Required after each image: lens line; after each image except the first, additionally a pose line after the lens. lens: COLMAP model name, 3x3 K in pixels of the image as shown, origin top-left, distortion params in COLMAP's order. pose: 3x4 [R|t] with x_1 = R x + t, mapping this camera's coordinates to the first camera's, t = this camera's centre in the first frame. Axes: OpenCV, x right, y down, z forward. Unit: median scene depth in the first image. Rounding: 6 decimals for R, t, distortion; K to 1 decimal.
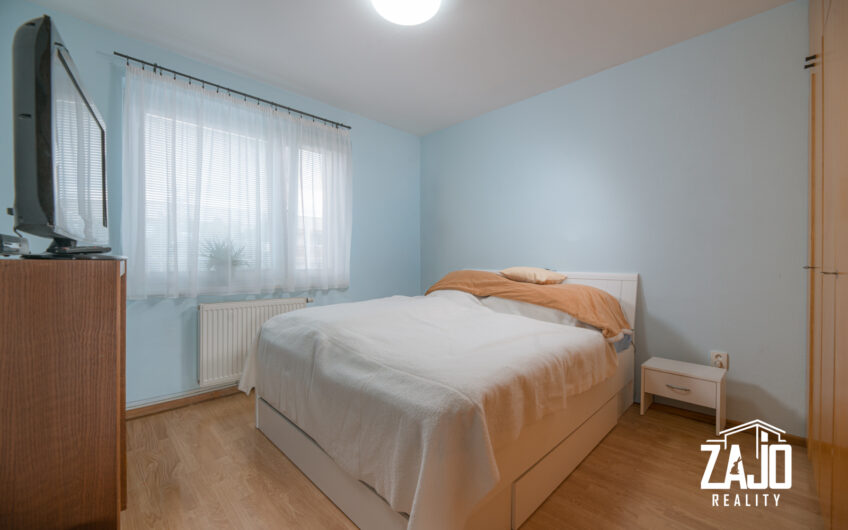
lens RADIAL K [[343.8, 0, 433.1], [0, 343.8, 264.6], [0, 0, 1]] dist [-0.003427, -0.000273]
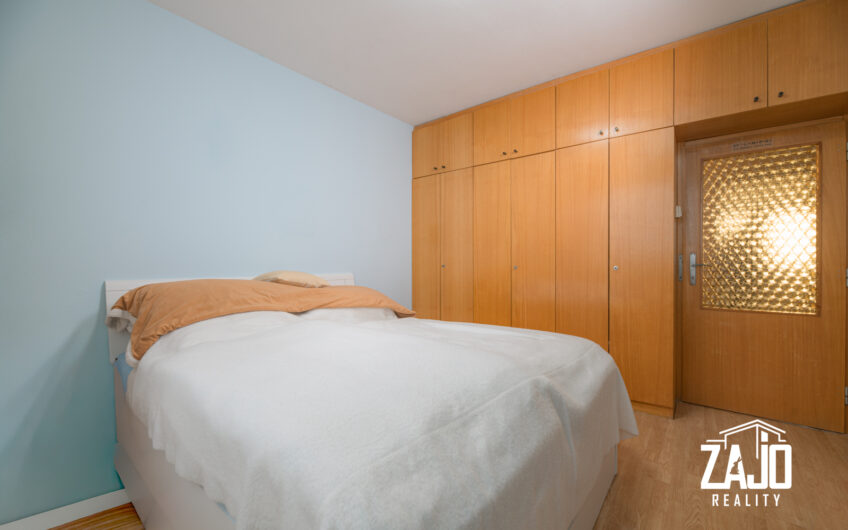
lens RADIAL K [[343.8, 0, 433.1], [0, 343.8, 264.6], [0, 0, 1]] dist [-0.003427, -0.000273]
pose [[-0.135899, -0.003570, 0.990716, -0.678260], [0.007218, 0.999963, 0.004593, -0.007786], [-0.990696, 0.007775, -0.135869, 0.939785]]
